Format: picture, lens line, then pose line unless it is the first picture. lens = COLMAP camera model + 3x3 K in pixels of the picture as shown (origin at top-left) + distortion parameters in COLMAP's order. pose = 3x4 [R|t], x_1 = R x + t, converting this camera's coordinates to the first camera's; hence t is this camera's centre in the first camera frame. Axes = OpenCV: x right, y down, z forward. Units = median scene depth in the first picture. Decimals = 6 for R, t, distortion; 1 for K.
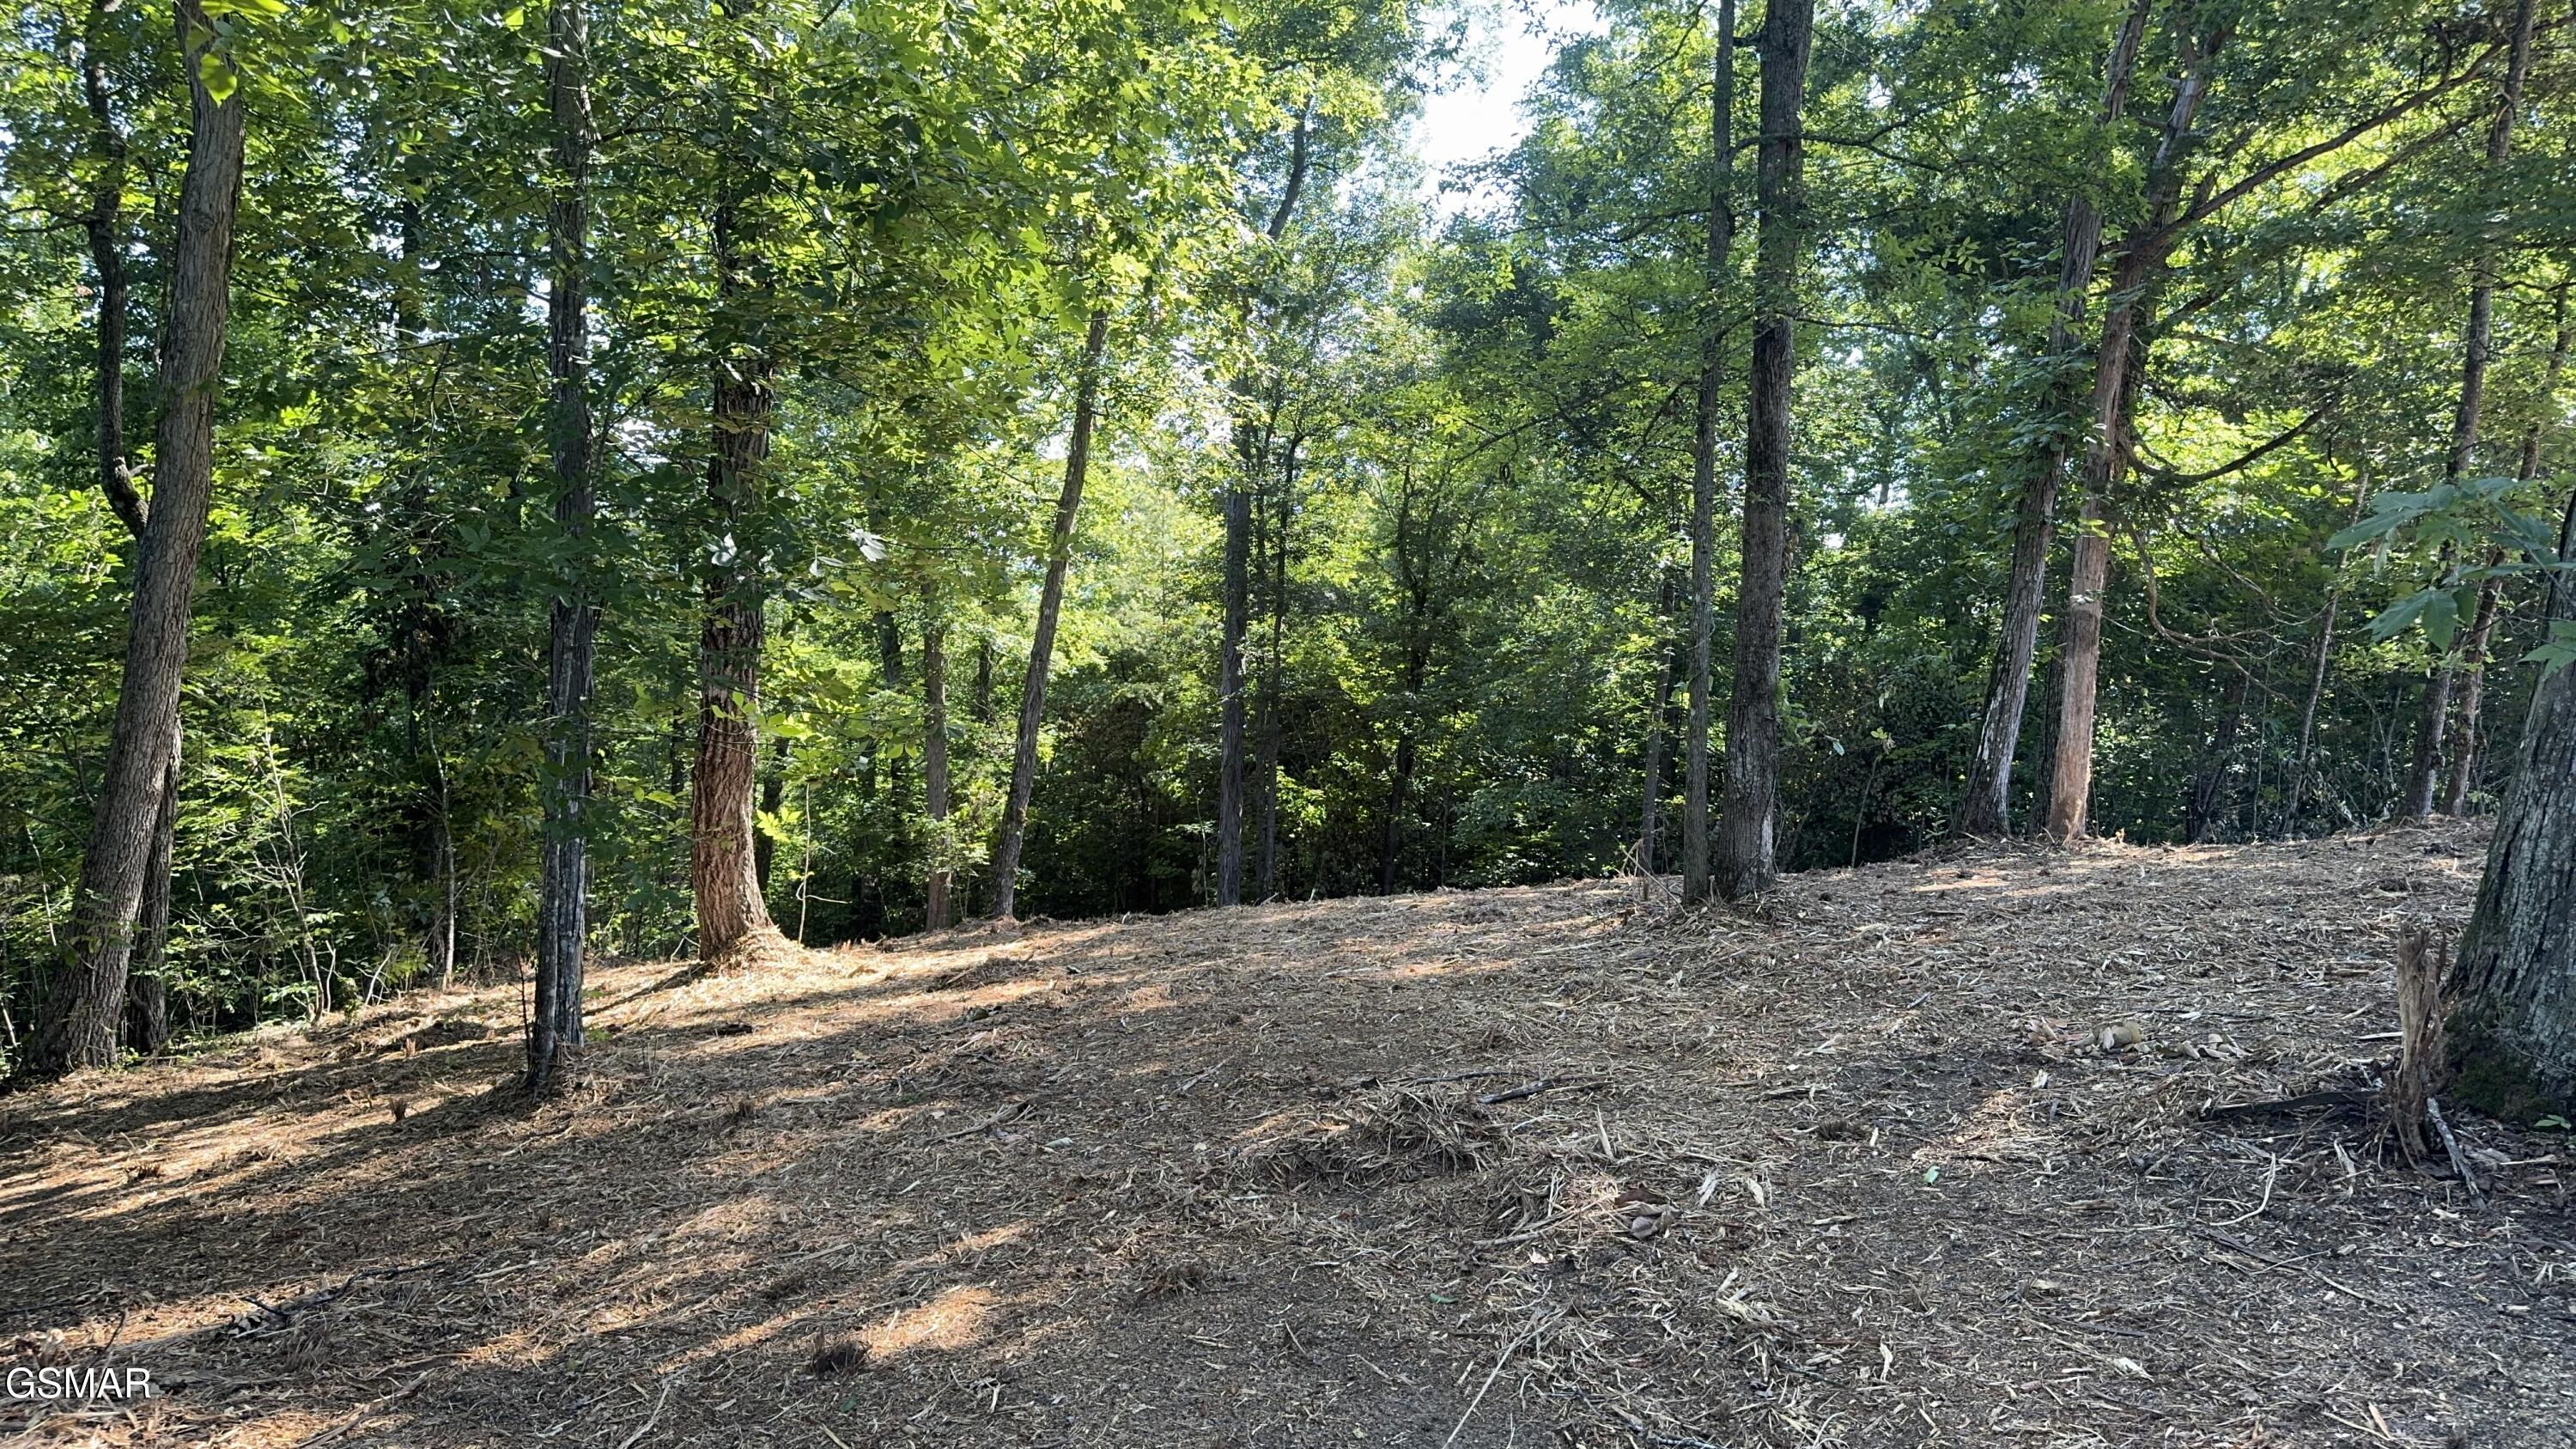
lens RADIAL K [[1807.3, 0, 1299.2], [0, 1807.3, 727.0], [0, 0, 1]] dist [0.076802, -0.094729]
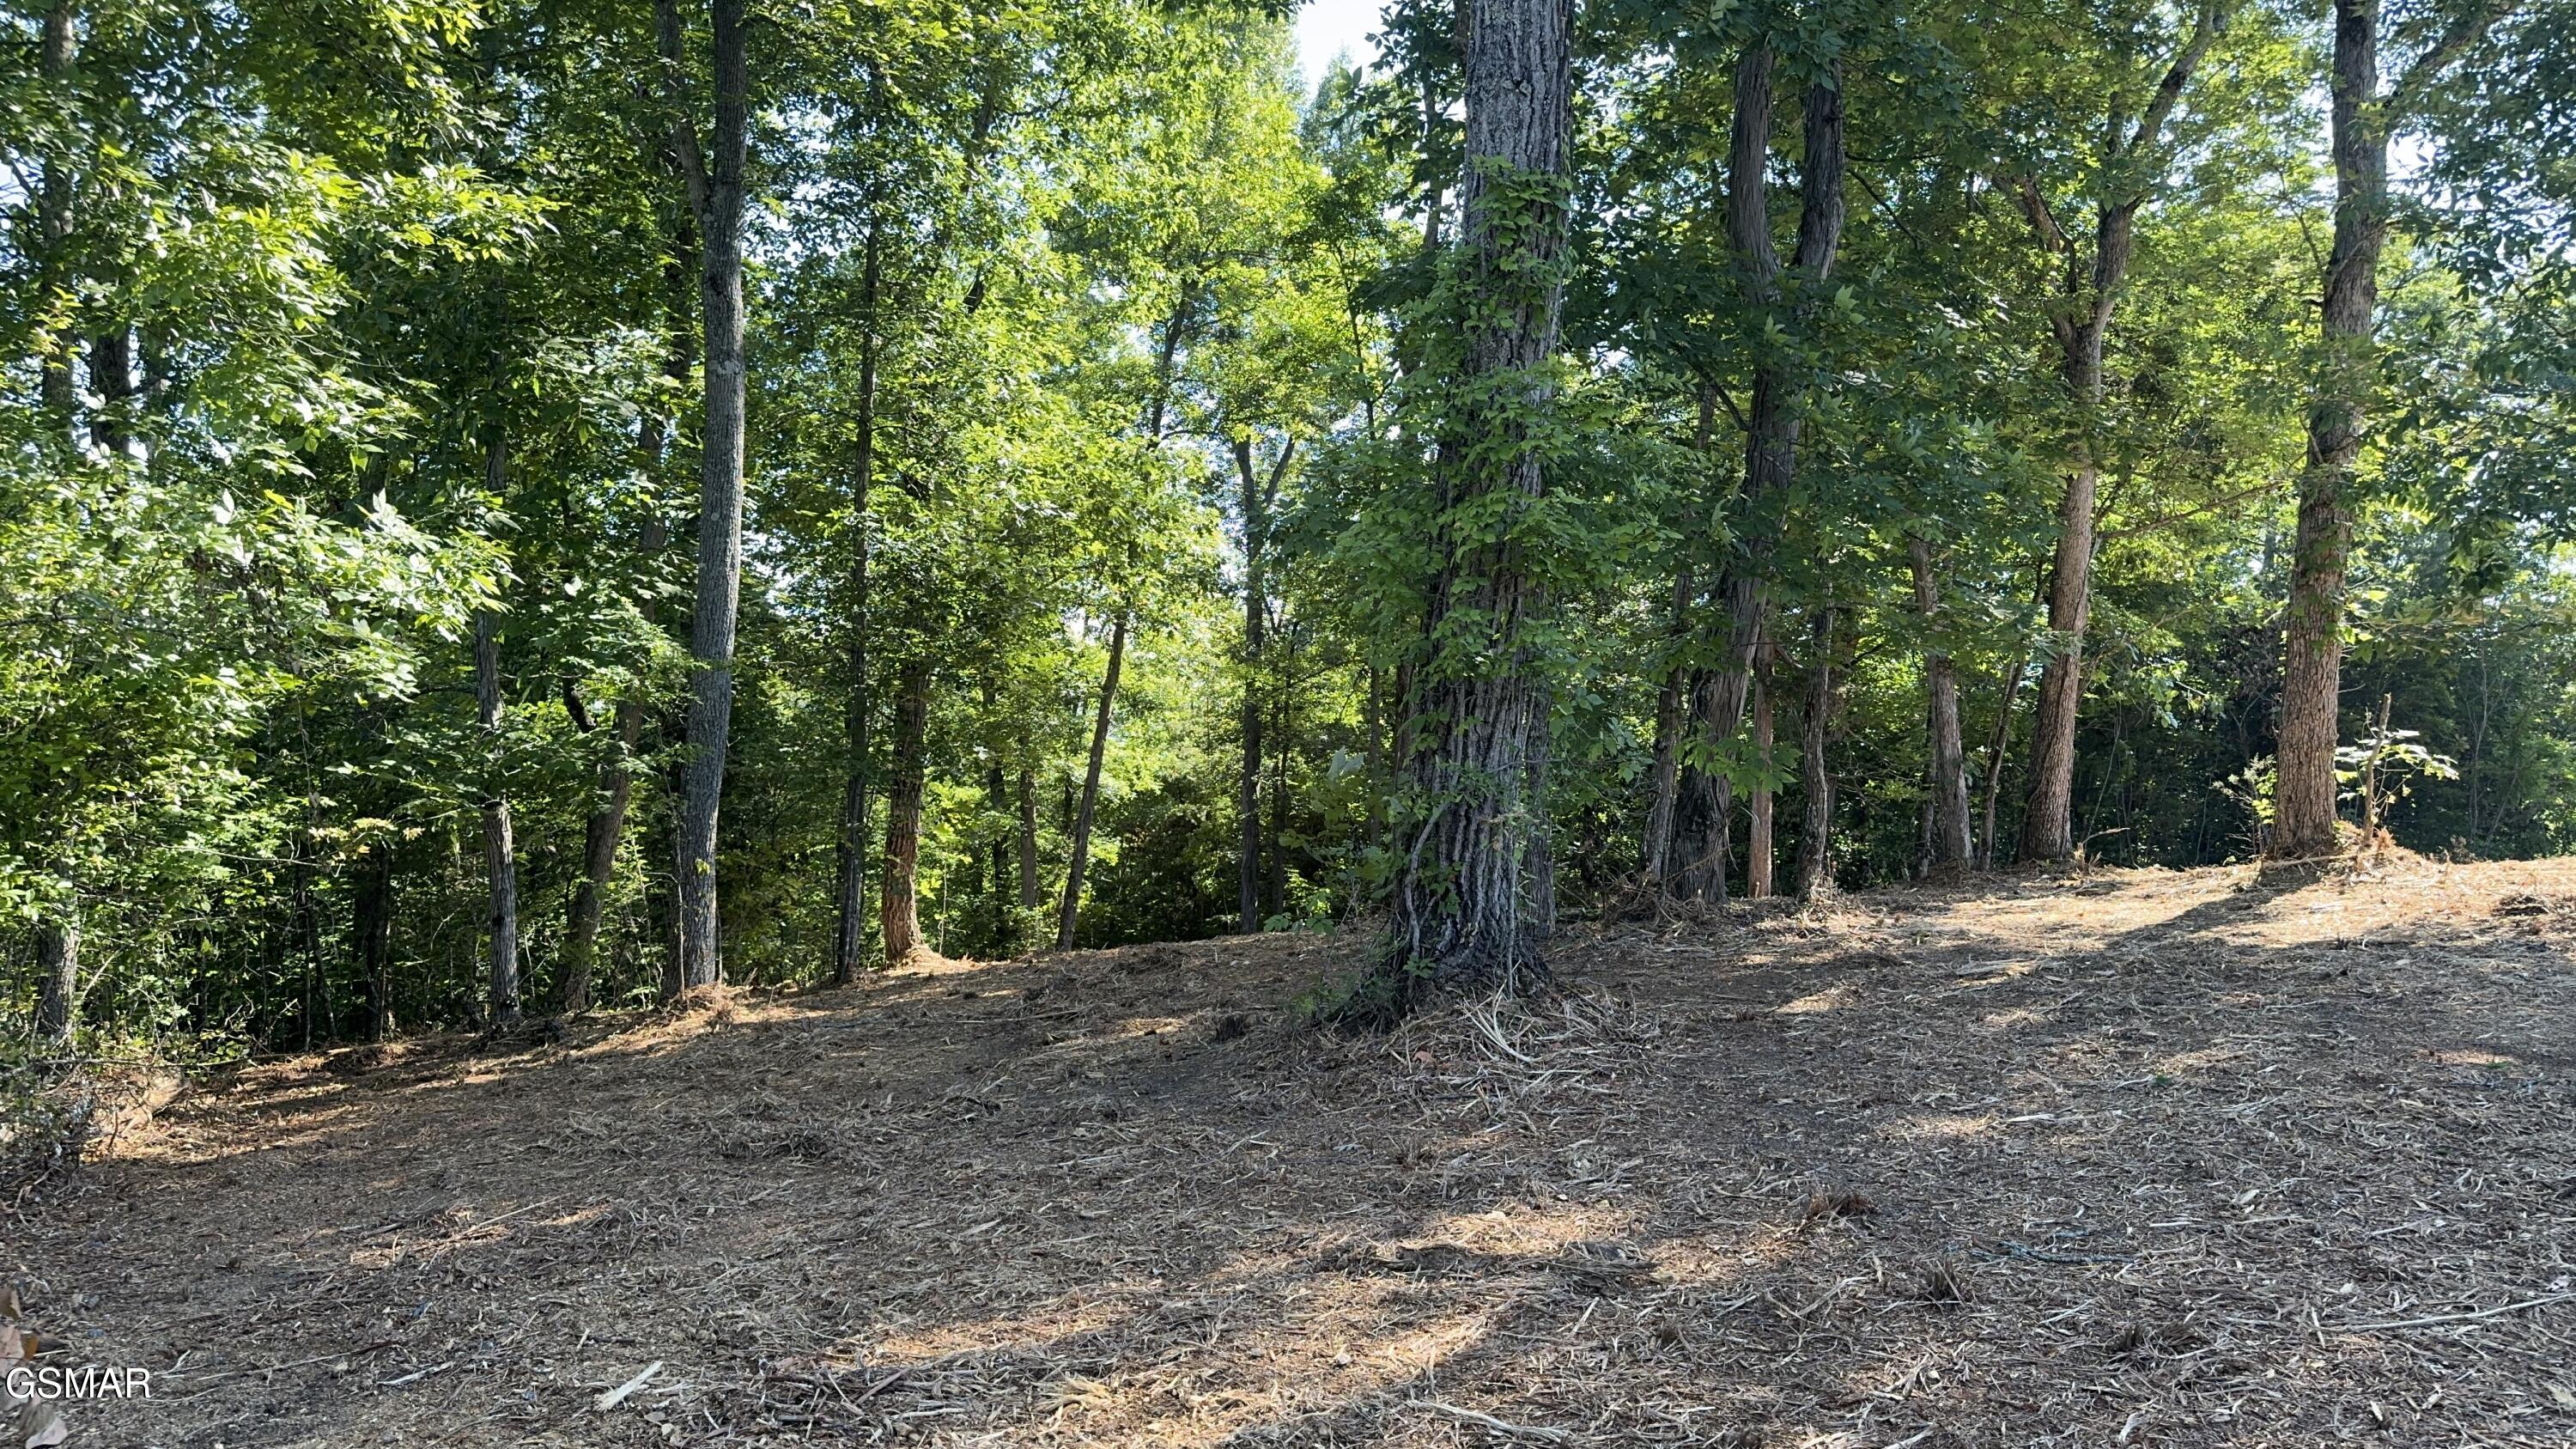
lens RADIAL K [[1807.3, 0, 1291.0], [0, 1807.3, 728.4], [0, 0, 1]] dist [0.076802, -0.094729]
pose [[0.998116, -0.005698, -0.061092, 0.069596], [0.001746, 0.997914, -0.064540, 0.005132], [0.061333, 0.064311, 0.996043, -0.297511]]
